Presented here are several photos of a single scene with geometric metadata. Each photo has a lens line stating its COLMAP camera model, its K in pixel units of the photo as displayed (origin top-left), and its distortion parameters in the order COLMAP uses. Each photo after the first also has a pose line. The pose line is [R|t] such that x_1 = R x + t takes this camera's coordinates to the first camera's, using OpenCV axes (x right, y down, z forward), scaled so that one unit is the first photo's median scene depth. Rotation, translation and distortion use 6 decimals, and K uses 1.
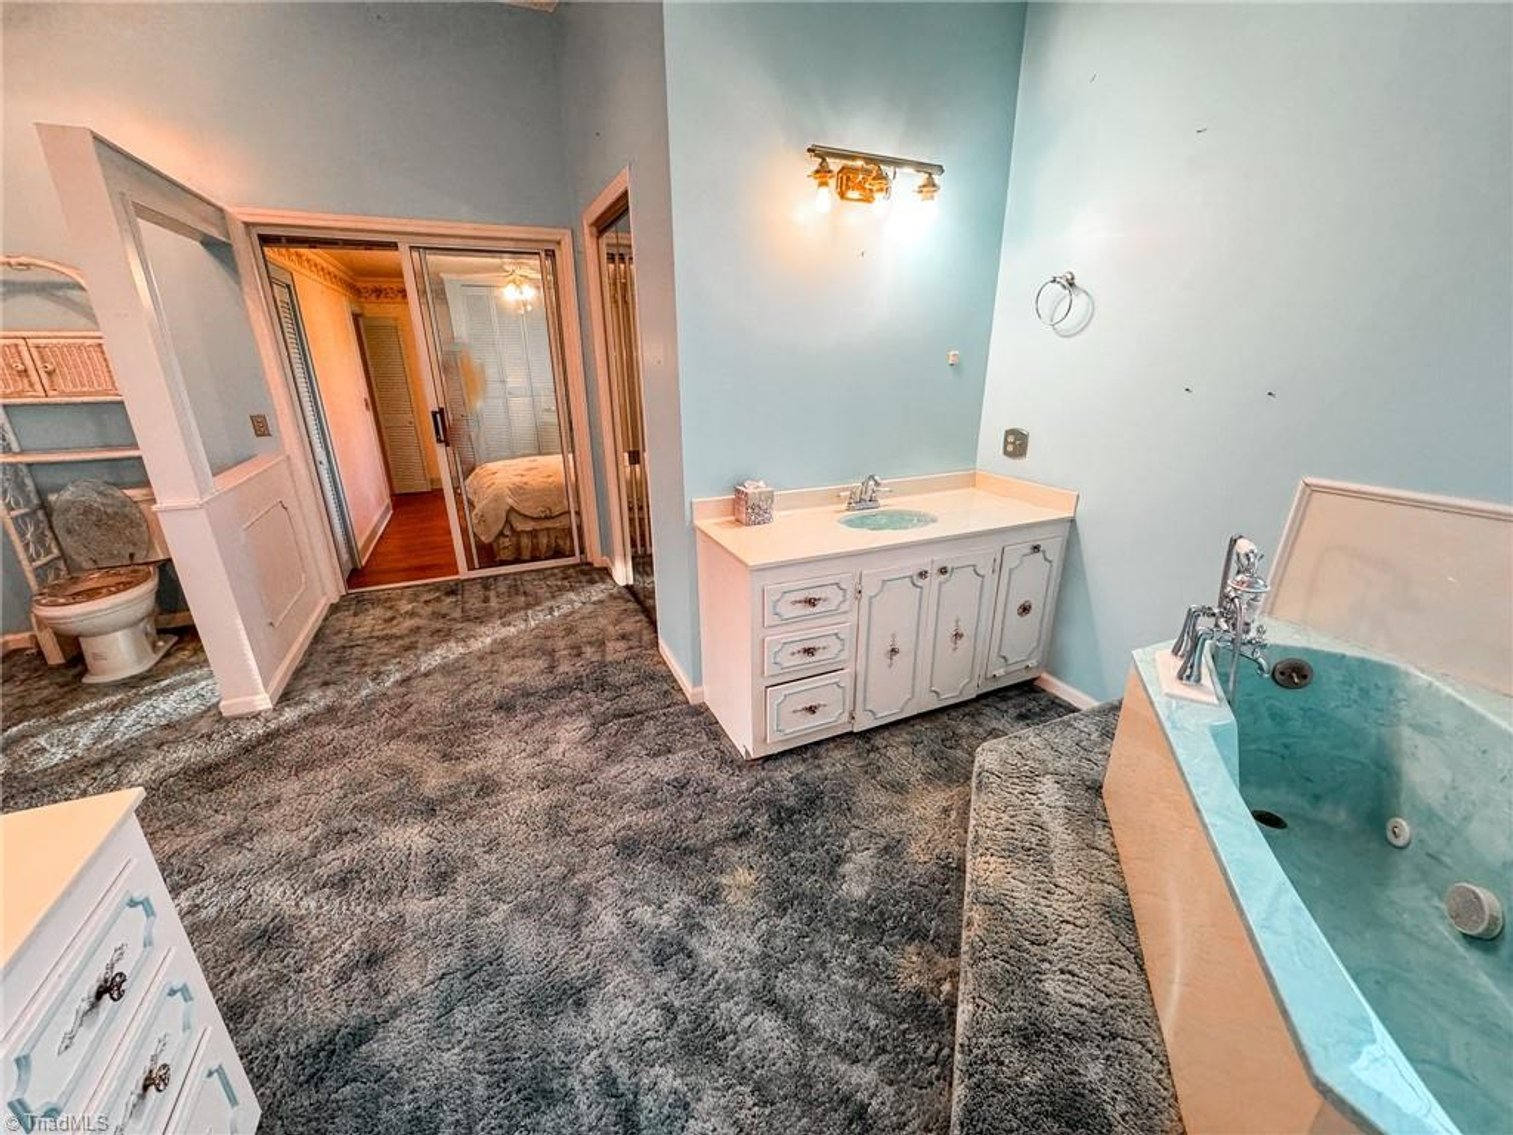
lens RADIAL K [[607.6, 0, 759.1], [0, 607.6, 566.4], [0, 0, 1]] dist [0.000666, 0.000372]
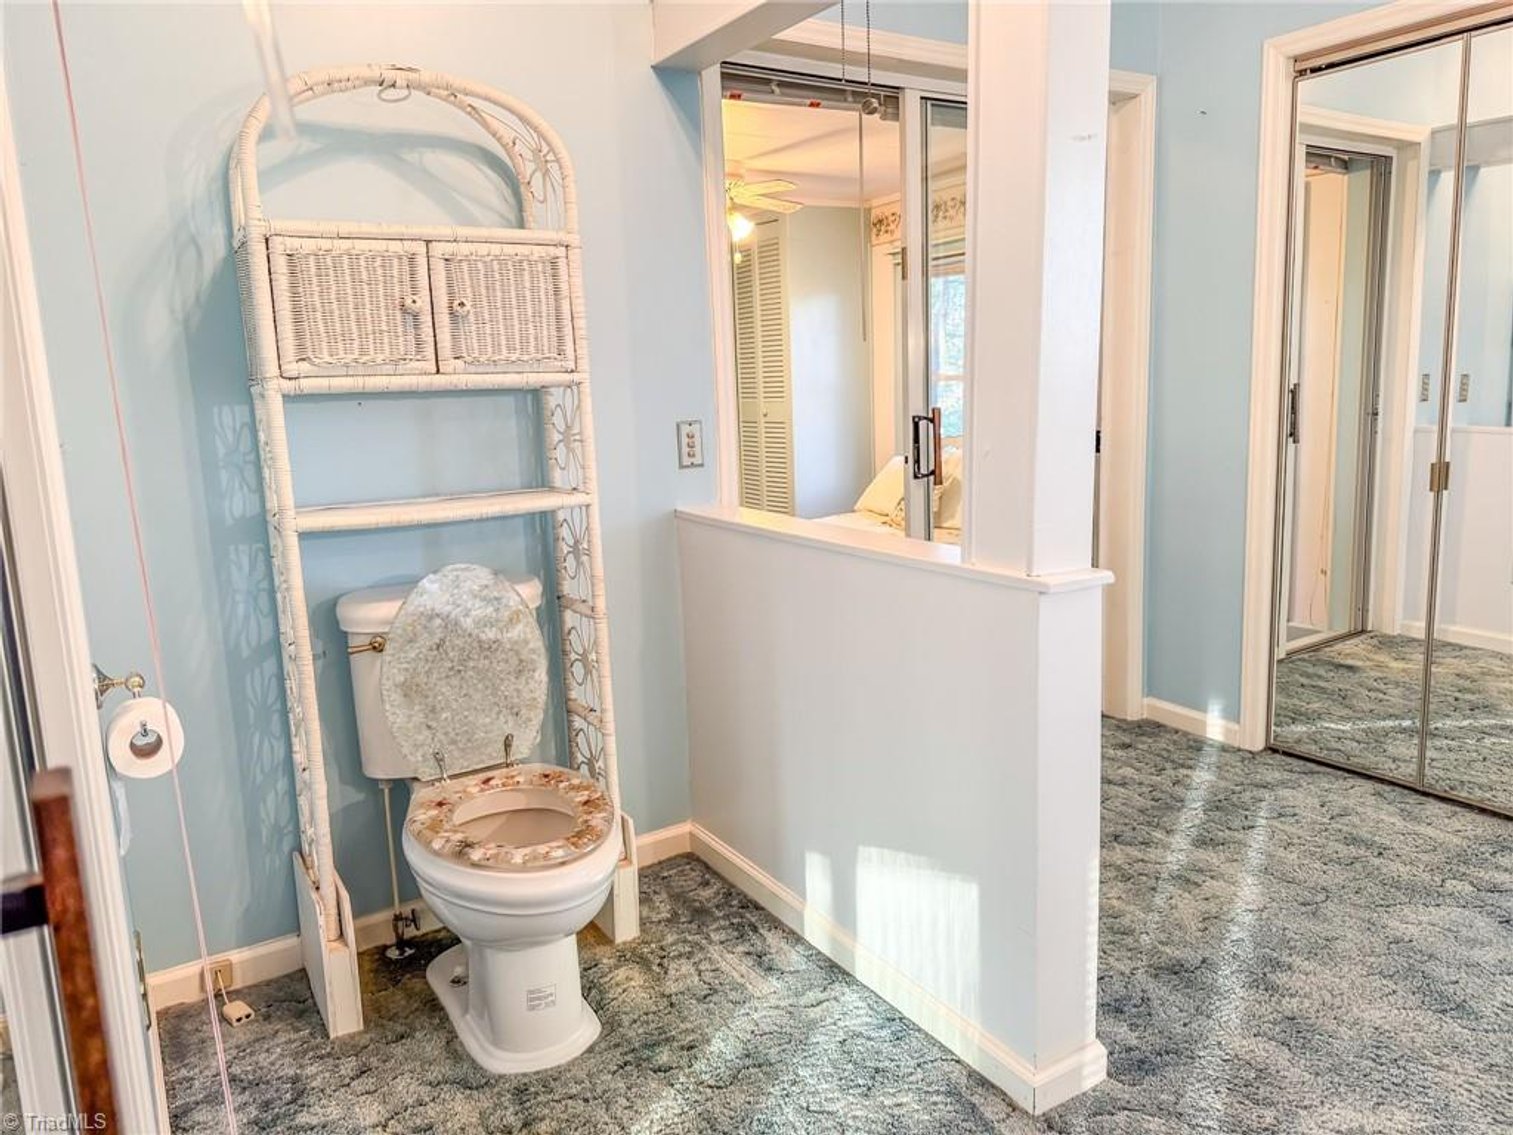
lens RADIAL K [[1072.9, 0, 762.3], [0, 1072.9, 559.3], [0, 0, 1]] dist [0.061918, -0.071135]
pose [[0.989003, -0.052853, 0.138130, -1.051274], [0.075864, 0.983026, -0.167045, -0.004620], [-0.126956, 0.175687, 0.976226, 0.247394]]
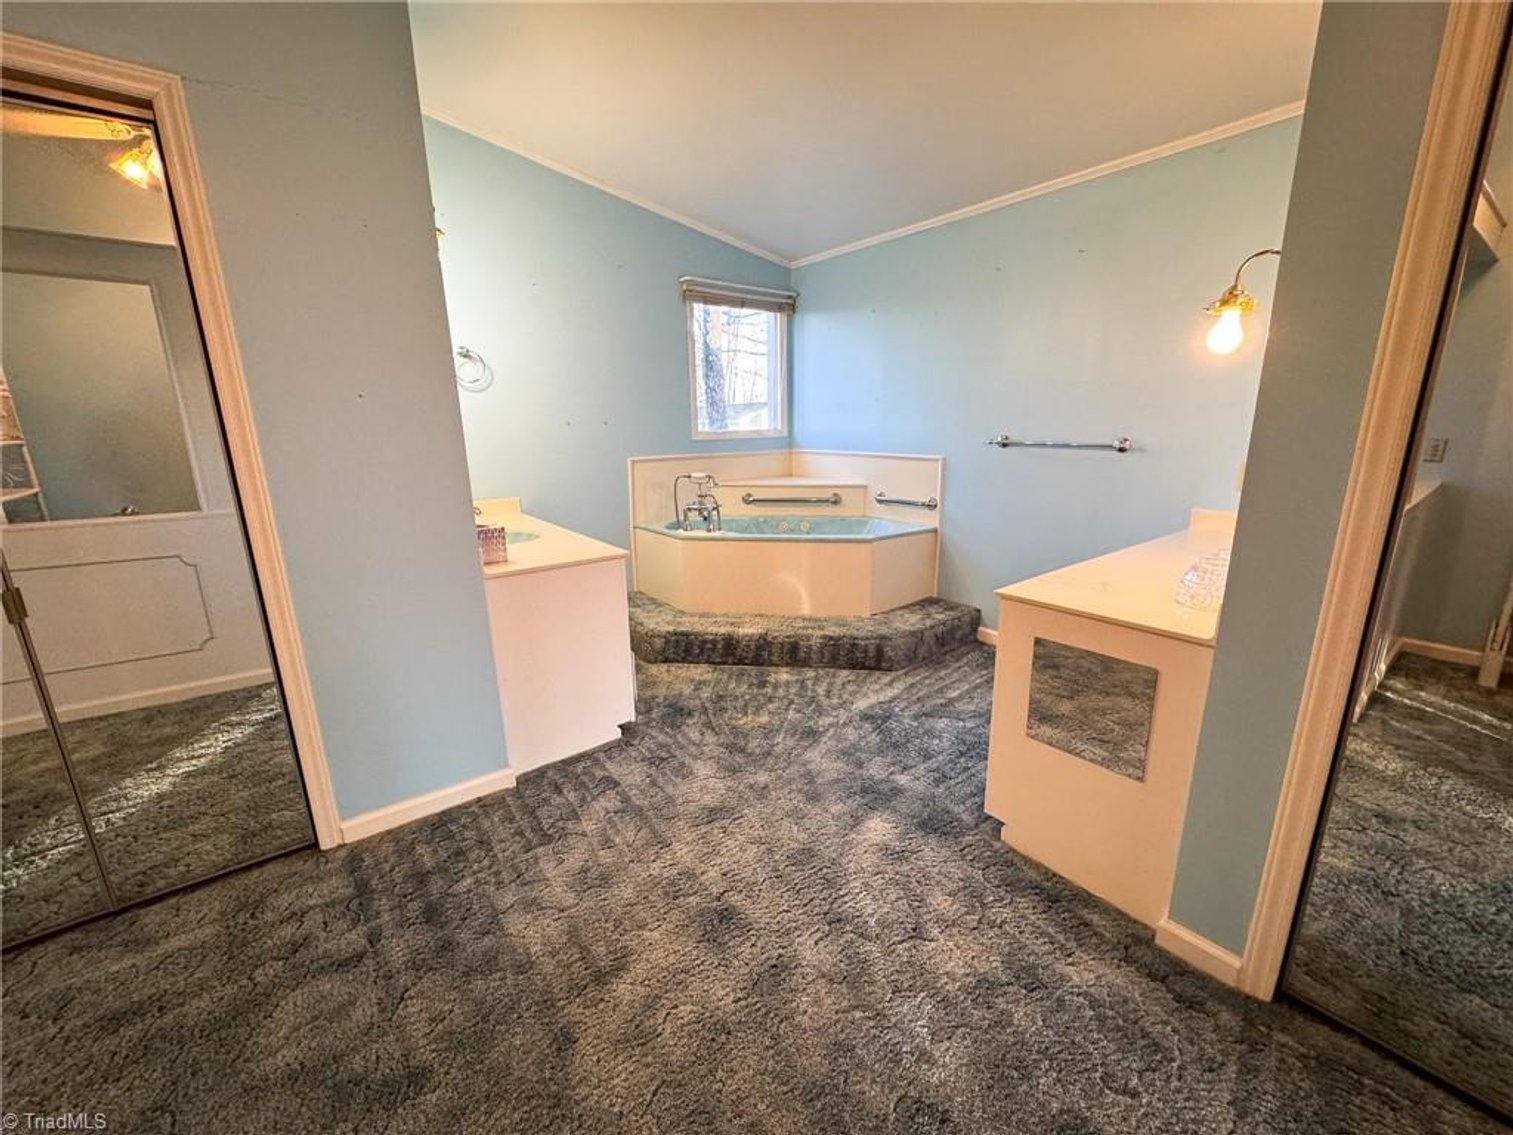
lens RADIAL K [[607.6, 0, 748.9], [0, 607.6, 553.1], [0, 0, 1]] dist [0.000666, 0.000372]
pose [[-0.217300, -0.197923, 0.955828, -0.899949], [0.348662, 0.898888, 0.265397, -0.174297], [-0.911710, 0.390932, -0.126320, 0.645342]]
